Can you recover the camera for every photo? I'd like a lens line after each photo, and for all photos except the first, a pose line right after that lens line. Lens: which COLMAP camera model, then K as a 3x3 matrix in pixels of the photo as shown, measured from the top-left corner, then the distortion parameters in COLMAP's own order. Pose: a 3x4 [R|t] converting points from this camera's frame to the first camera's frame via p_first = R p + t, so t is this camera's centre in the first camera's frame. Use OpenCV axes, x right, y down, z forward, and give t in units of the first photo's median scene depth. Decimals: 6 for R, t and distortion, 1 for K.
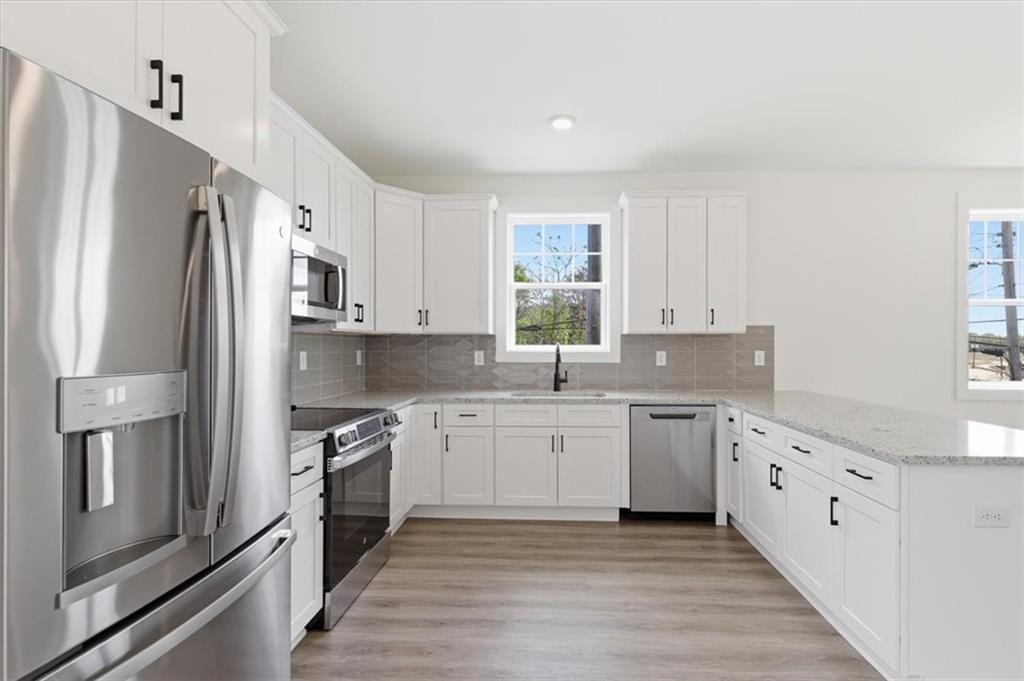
lens RADIAL K [[467.9, 0, 542.4], [0, 467.9, 344.4], [0, 0, 1]] dist [-0.000483, 0.002136]
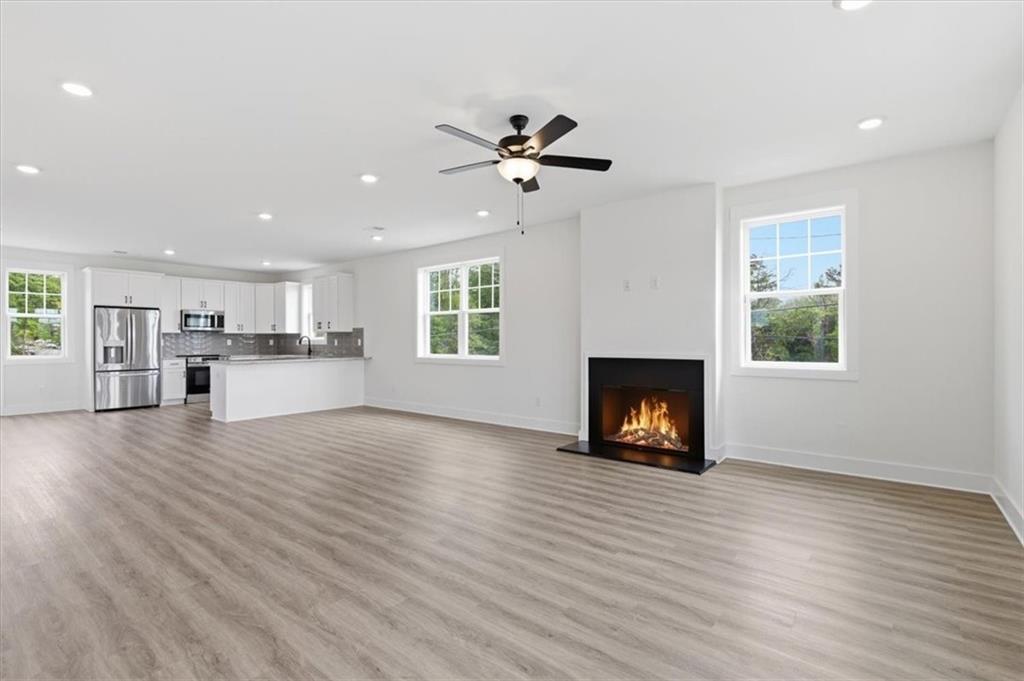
lens RADIAL K [[467.9, 0, 515.9], [0, 467.9, 337.6], [0, 0, 1]] dist [-0.000483, 0.002136]
pose [[0.804174, -0.007240, -0.594350, 2.433823], [0.004262, 0.999970, -0.006415, 0.024391], [0.594379, 0.002626, 0.804181, -0.364329]]
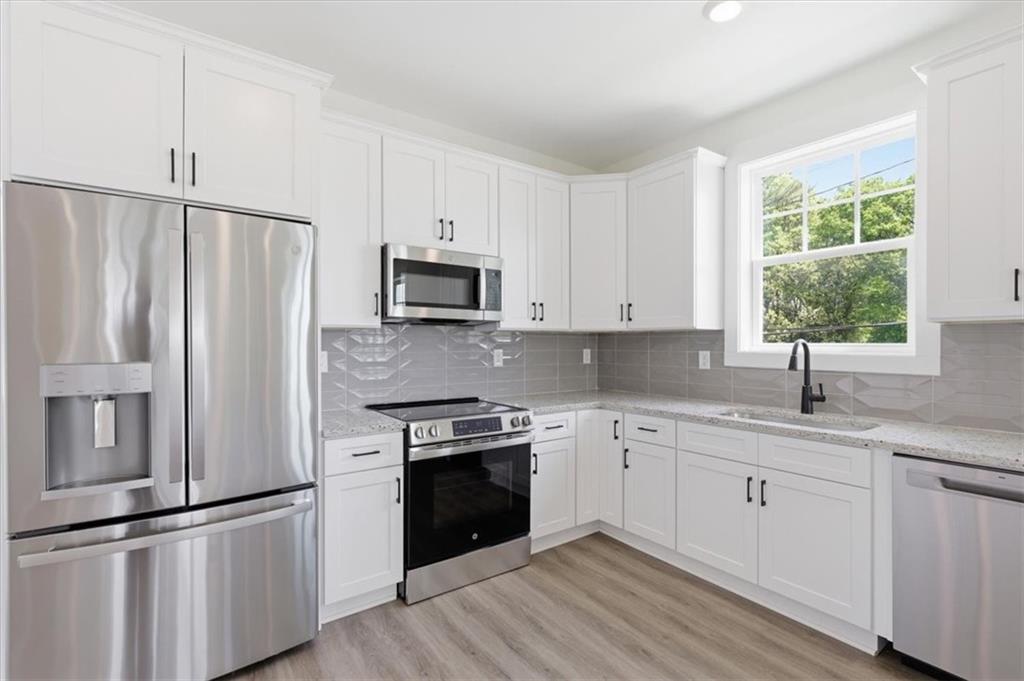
lens RADIAL K [[467.9, 0, 522.4], [0, 467.9, 343.5], [0, 0, 1]] dist [-0.000483, 0.002136]
pose [[0.624298, -0.000372, -0.781186, 0.296937], [0.002139, 0.999997, 0.001234, 0.000070], [0.781183, -0.002441, 0.624297, 0.278600]]
